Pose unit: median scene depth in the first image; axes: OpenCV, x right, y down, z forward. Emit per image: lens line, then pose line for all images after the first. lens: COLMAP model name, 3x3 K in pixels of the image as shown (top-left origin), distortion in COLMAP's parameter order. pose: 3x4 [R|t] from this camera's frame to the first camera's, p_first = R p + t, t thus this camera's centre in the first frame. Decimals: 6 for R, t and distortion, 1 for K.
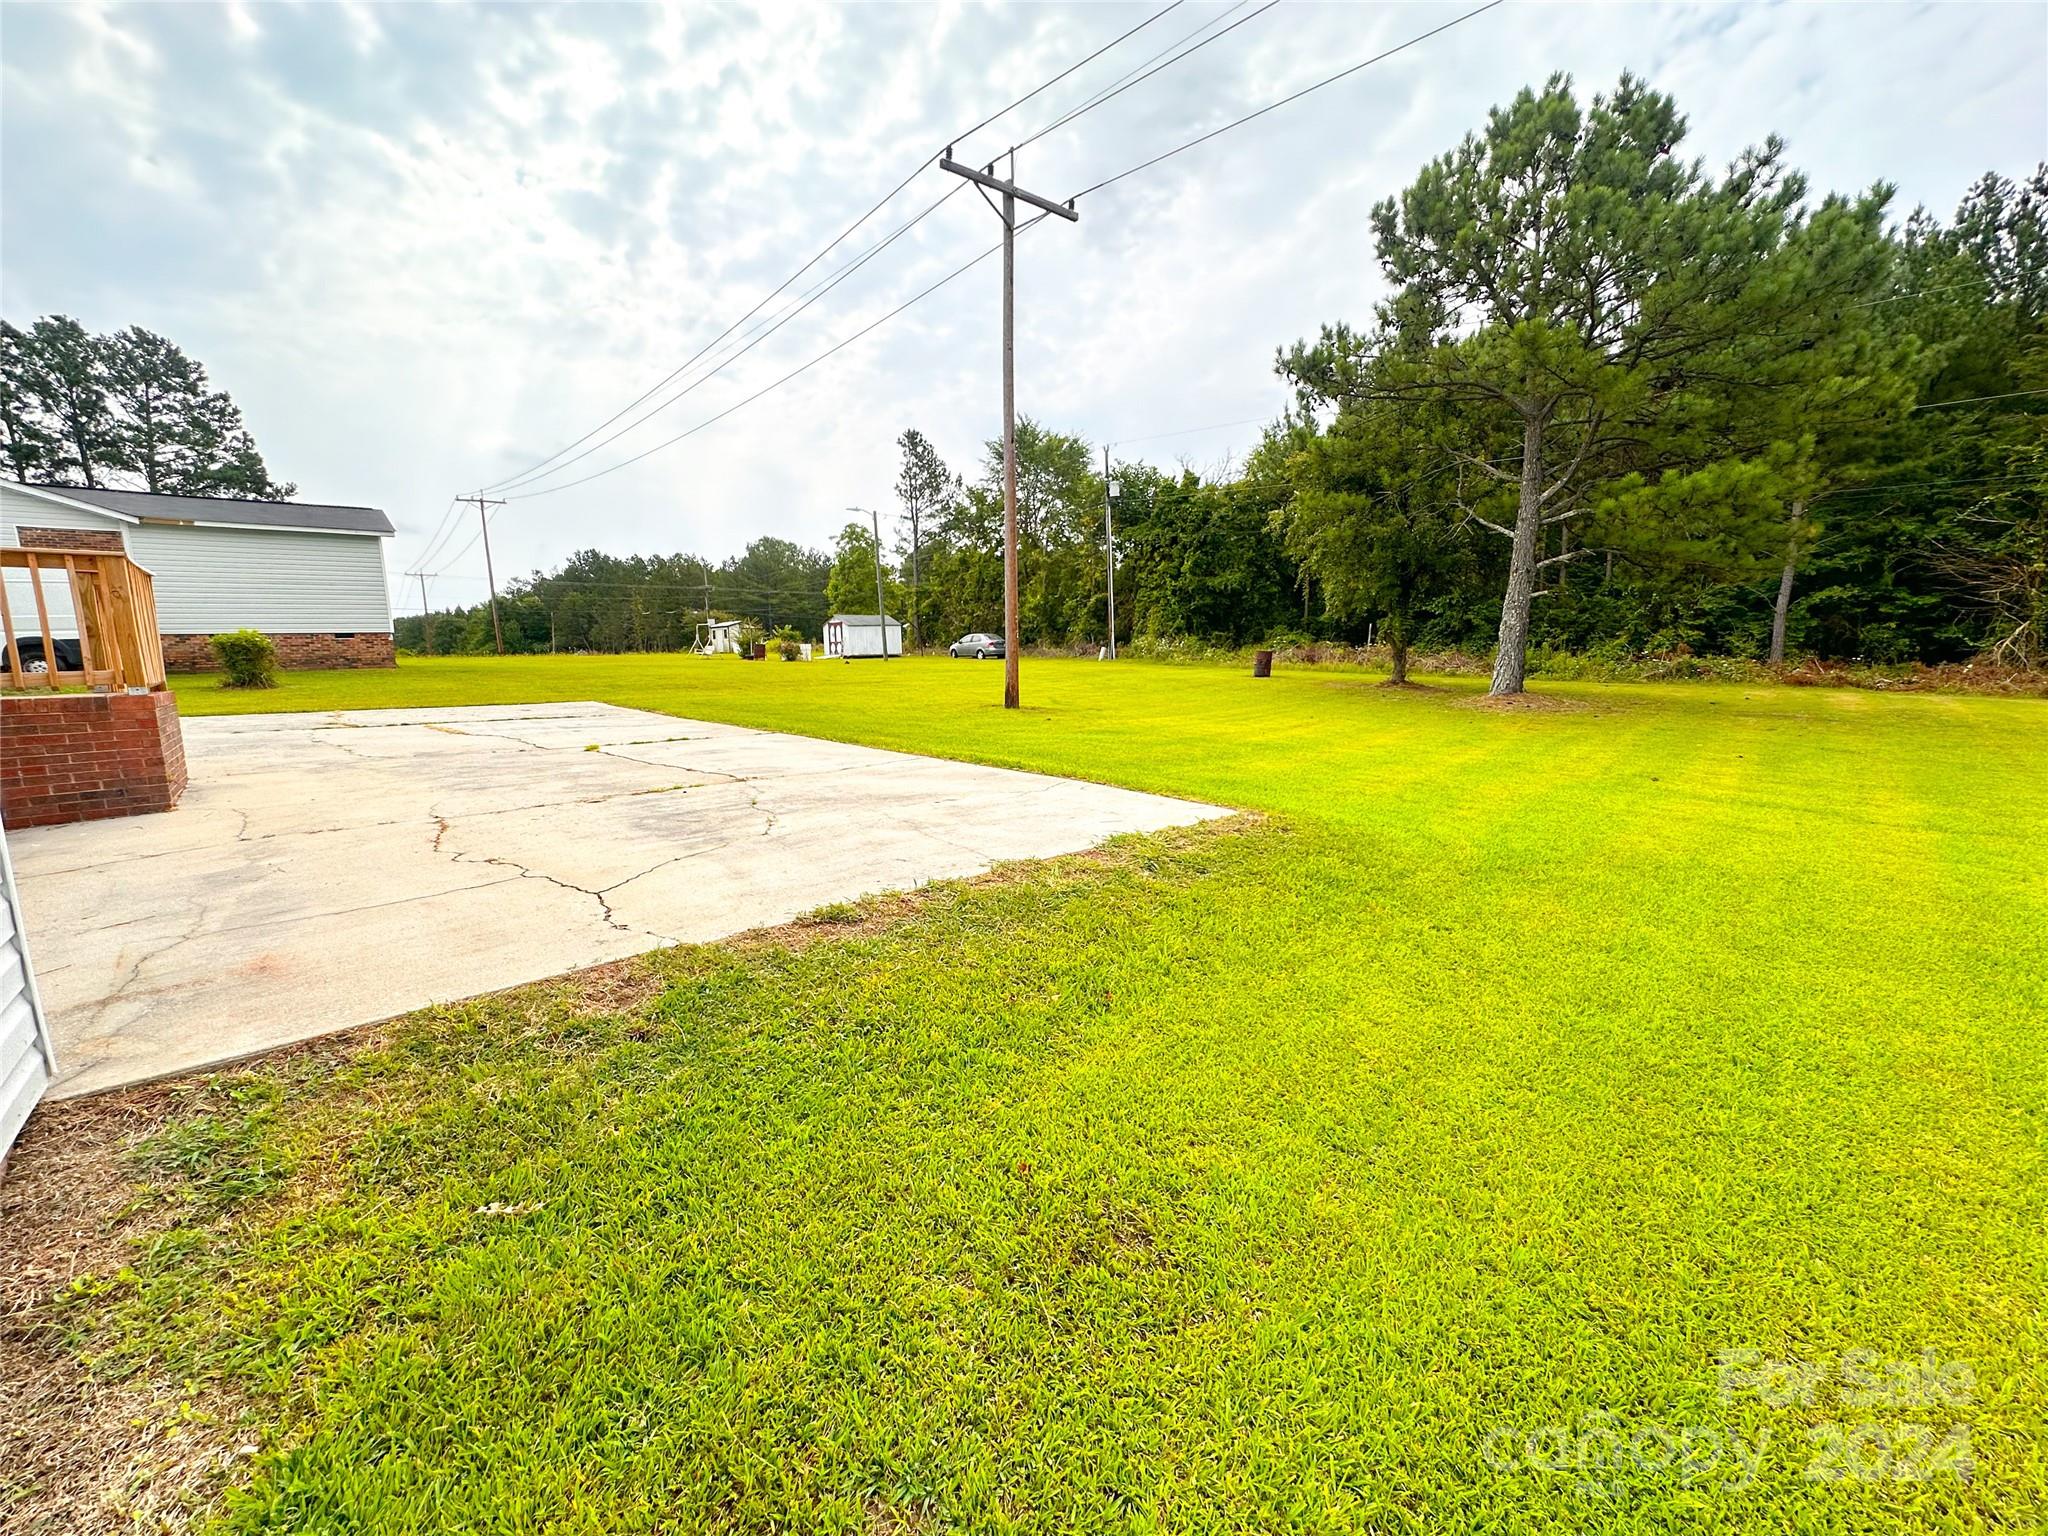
lens RADIAL K [[822.3, 0, 1017.2], [0, 822.3, 769.8], [0, 0, 1]] dist [-0.026634, -0.001733]
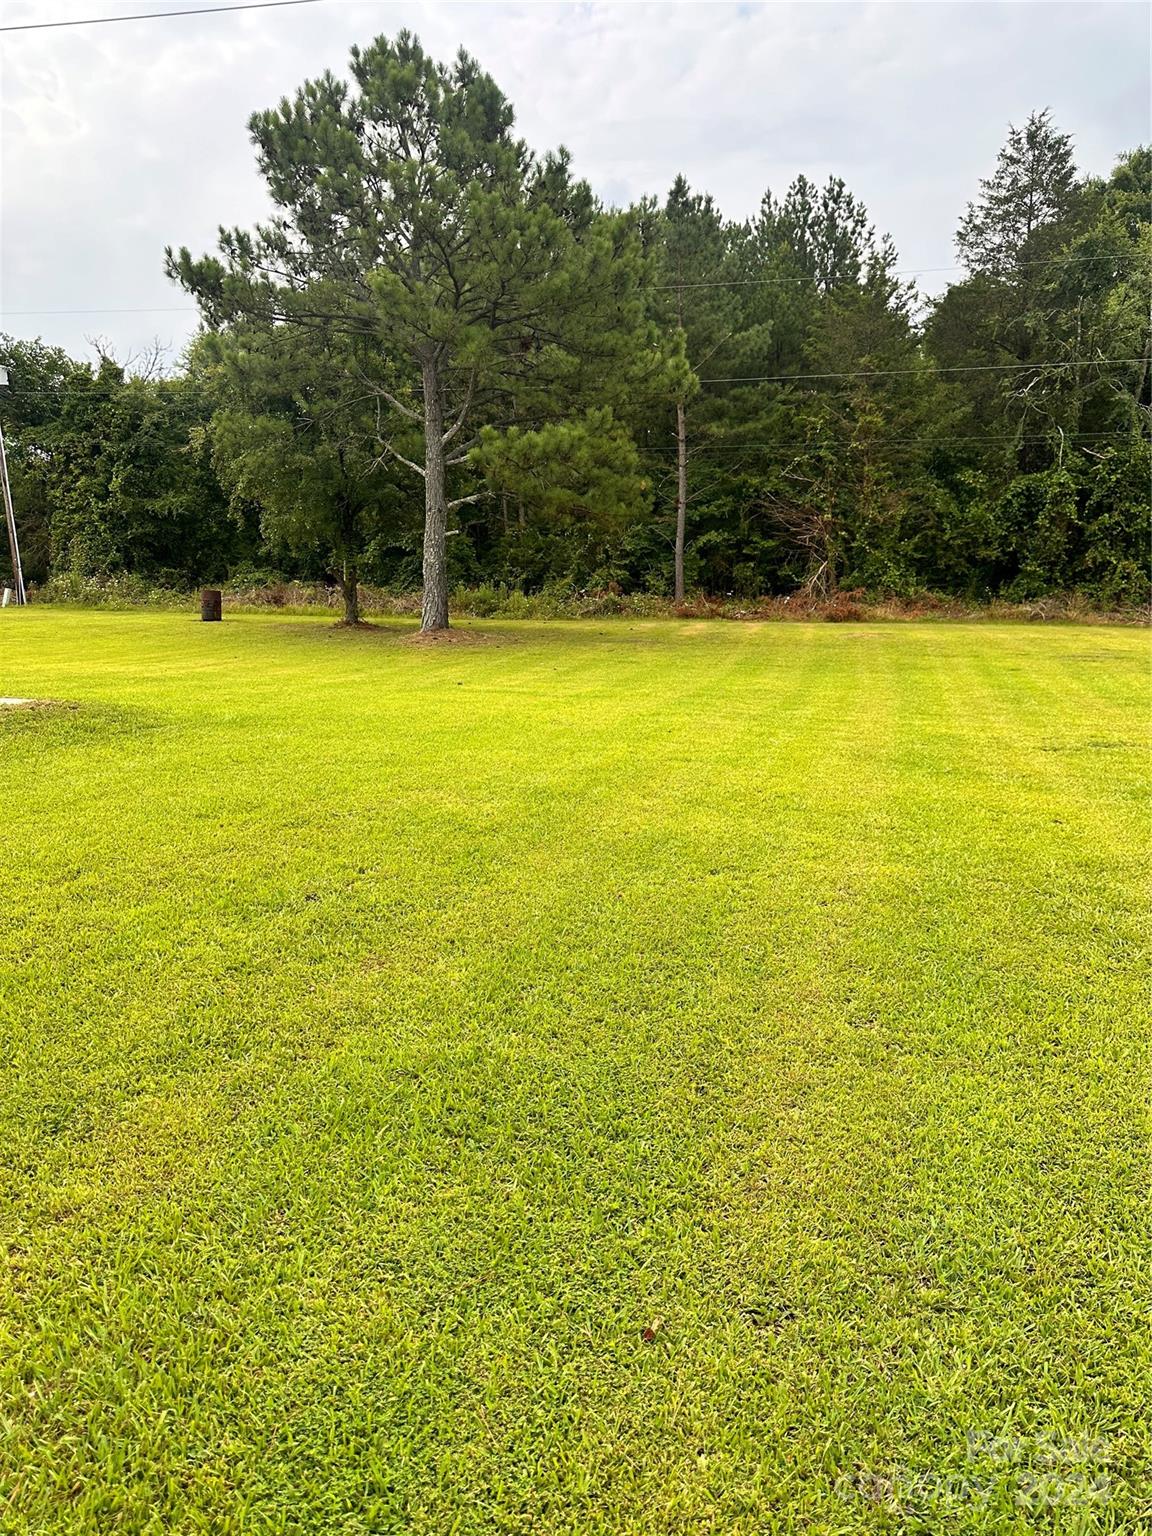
lens RADIAL K [[1072.3, 0, 574.9], [0, 1072.3, 784.1], [0, 0, 1]] dist [0.007937, -0.013486]
pose [[0.843640, -0.093979, 0.528620, 0.014385], [0.078484, 0.995572, 0.051740, 0.034124], [-0.531142, -0.002162, 0.847280, -0.186613]]
